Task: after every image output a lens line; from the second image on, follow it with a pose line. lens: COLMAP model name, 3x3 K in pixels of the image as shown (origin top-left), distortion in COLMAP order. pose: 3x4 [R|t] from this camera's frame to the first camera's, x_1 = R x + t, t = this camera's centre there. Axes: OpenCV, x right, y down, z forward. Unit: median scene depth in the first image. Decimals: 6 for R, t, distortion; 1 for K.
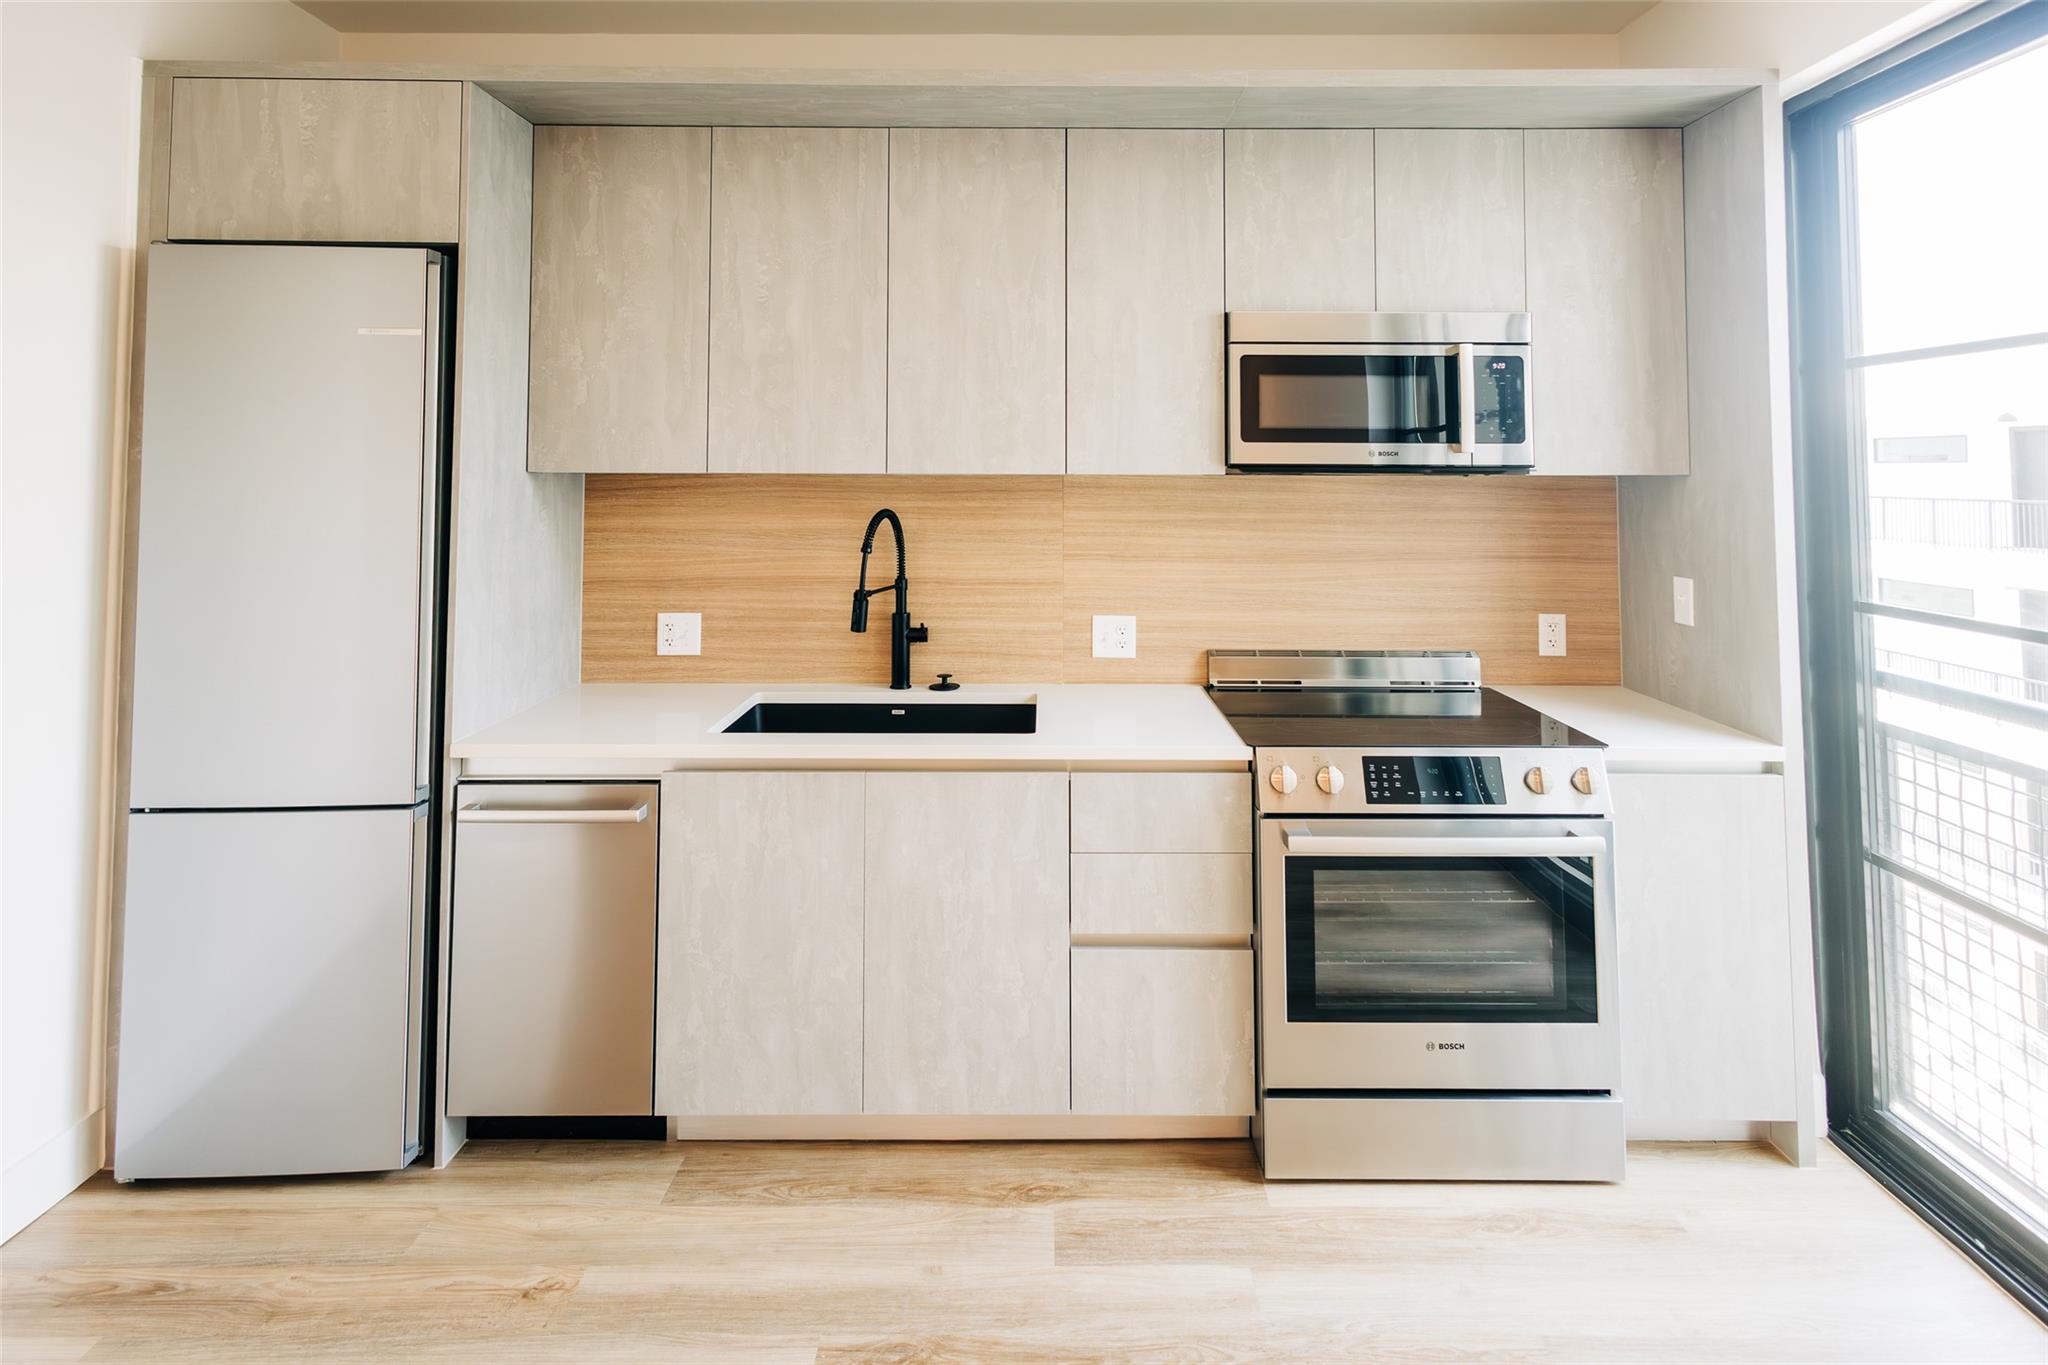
lens RADIAL K [[1054.8, 0, 1029.6], [0, 1054.8, 413.9], [0, 0, 1]] dist [0.006957, 0.000407]
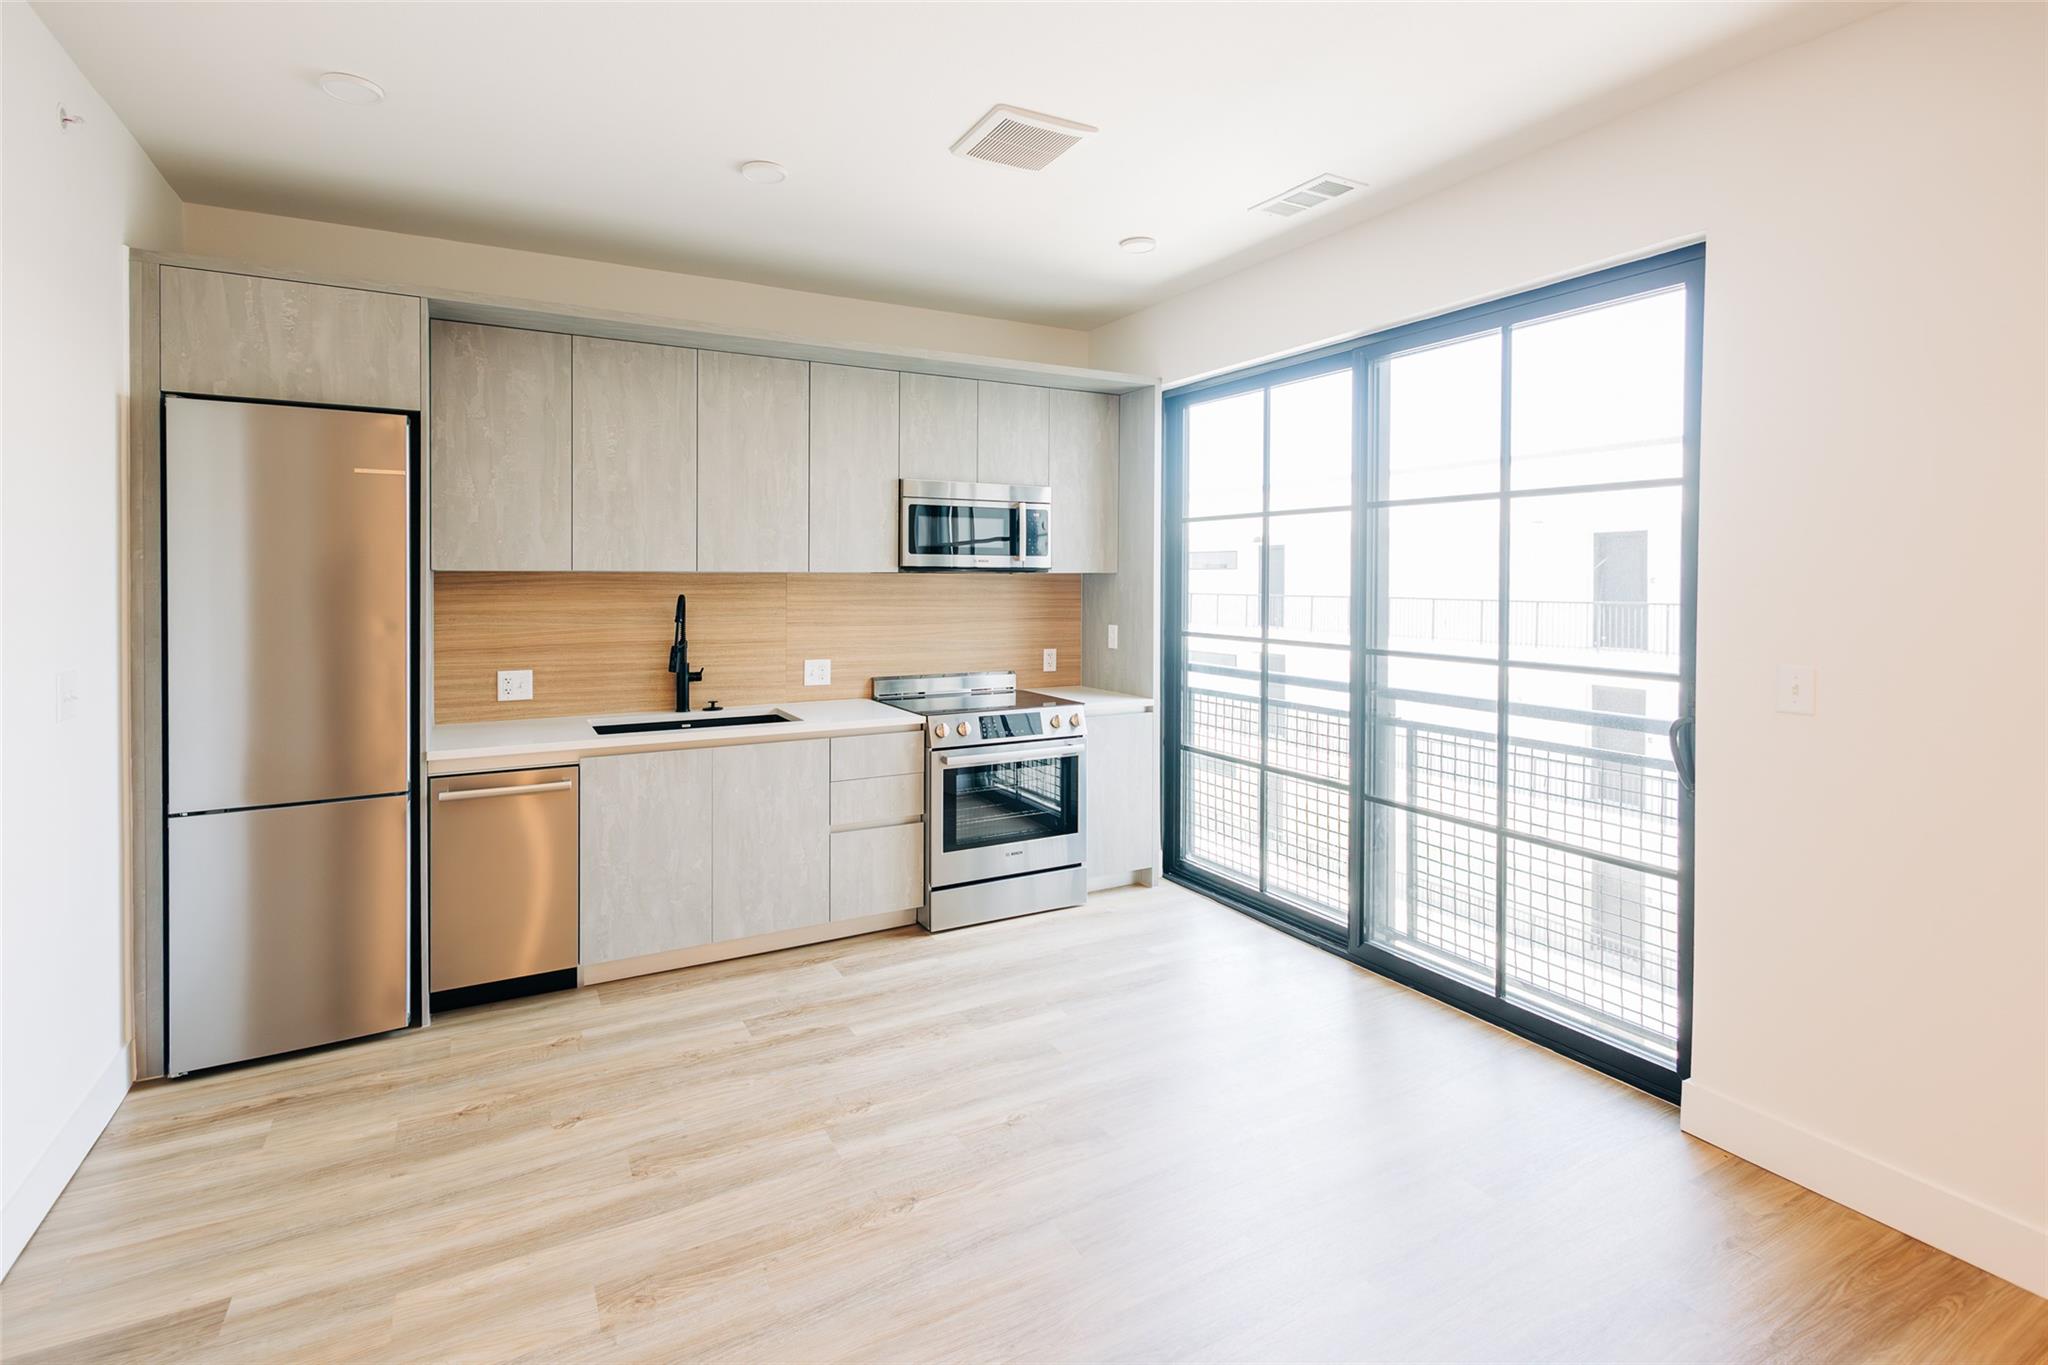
lens RADIAL K [[981.5, 0, 1023.9], [0, 981.5, 575.8], [0, 0, 1]] dist [-0.000798, -0.000295]
pose [[0.875236, -0.000013, 0.483697, -0.422820], [-0.026622, 0.998483, 0.048199, -0.020803], [-0.482964, -0.055063, 0.873908, -0.526600]]
